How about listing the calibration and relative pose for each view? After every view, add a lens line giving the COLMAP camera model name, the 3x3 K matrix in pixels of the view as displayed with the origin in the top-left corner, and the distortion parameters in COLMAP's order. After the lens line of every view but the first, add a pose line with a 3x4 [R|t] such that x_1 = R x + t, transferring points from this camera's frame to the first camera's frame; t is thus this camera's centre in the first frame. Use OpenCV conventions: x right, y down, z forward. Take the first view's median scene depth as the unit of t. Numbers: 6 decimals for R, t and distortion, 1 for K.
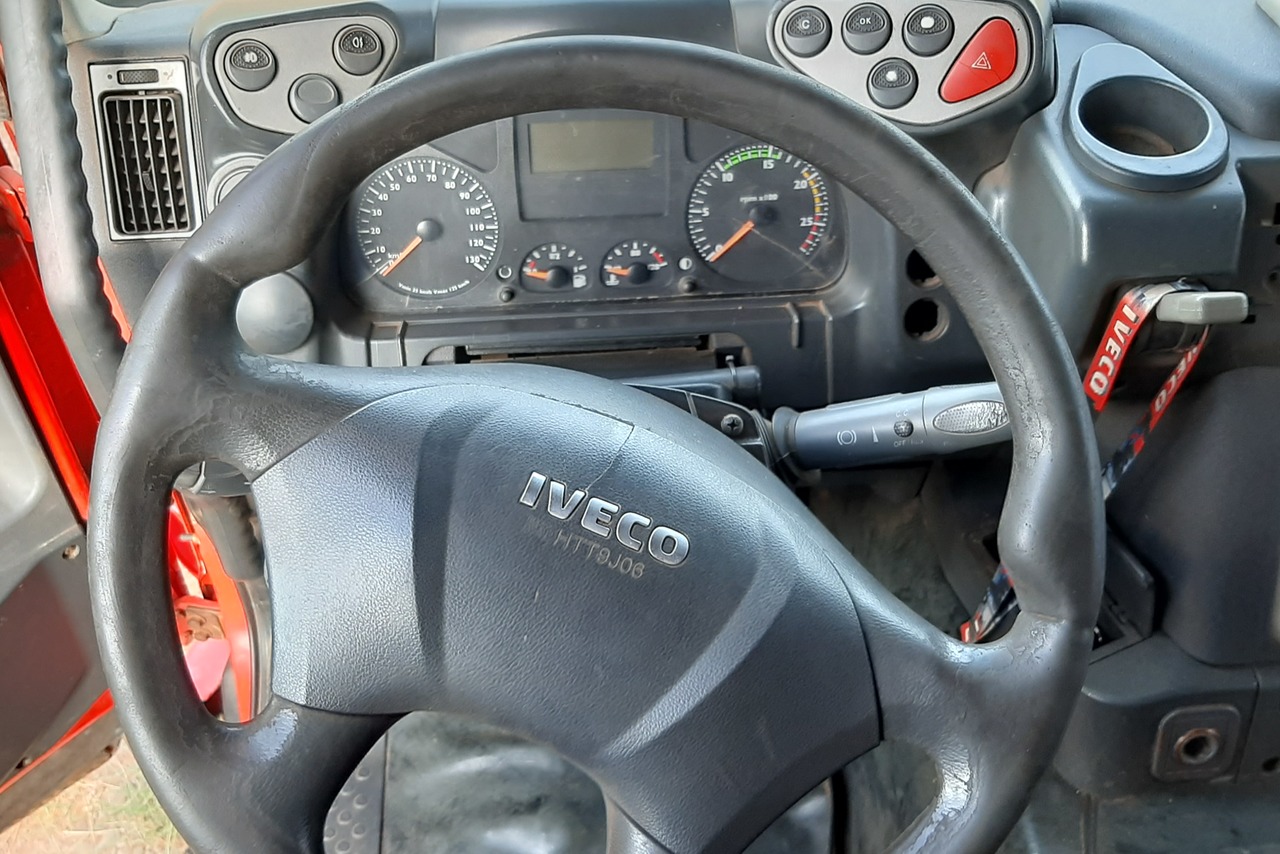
lens RADIAL K [[1329.4, 0, 595.0], [0, 1329.4, 367.5], [0, 0, 1]] dist [0.122623, -0.316913]
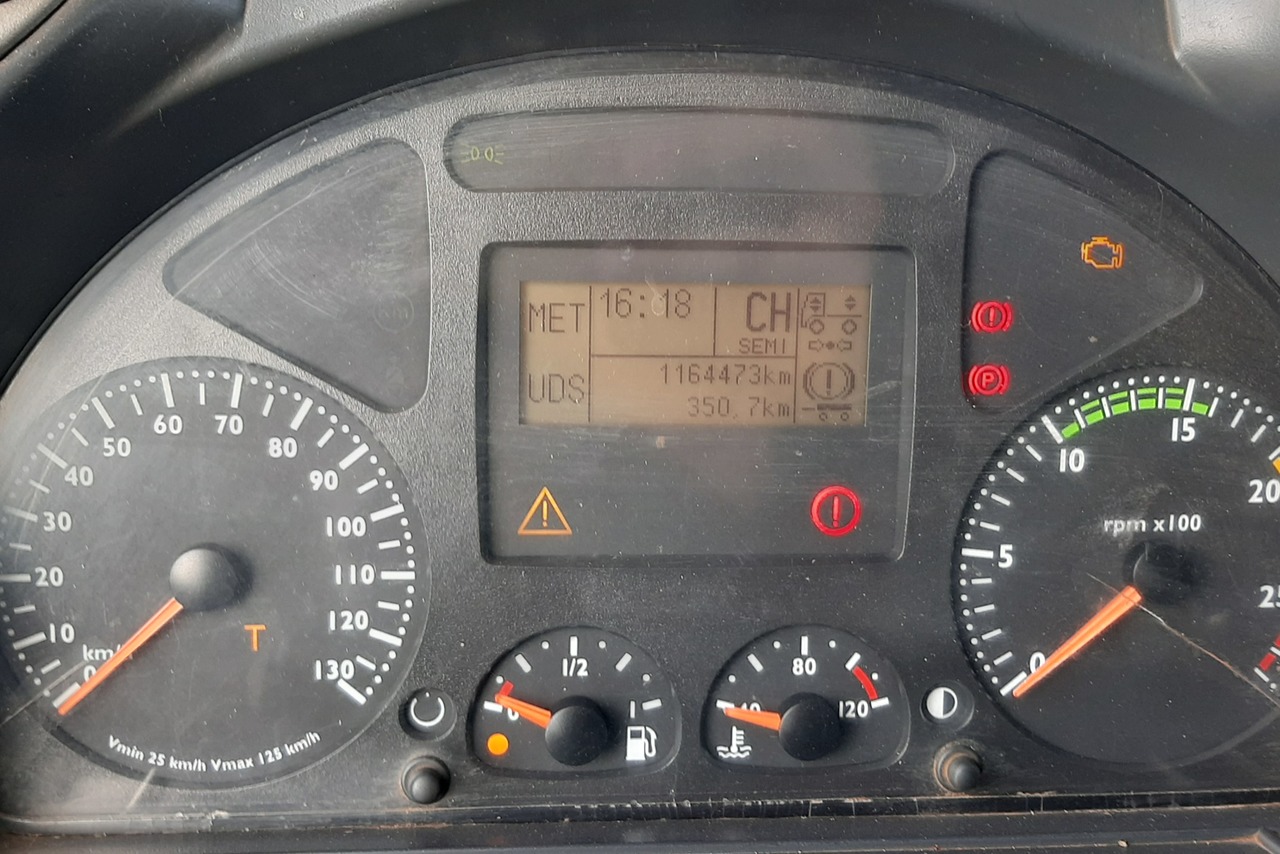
lens RADIAL K [[1329.4, 0, 595.0], [0, 1329.4, 367.5], [0, 0, 1]] dist [0.122623, -0.316913]
pose [[0.998452, 0.042098, 0.036350, -0.041103], [-0.029687, 0.956025, -0.291779, -0.057489], [-0.047035, 0.290248, 0.955795, 0.649353]]
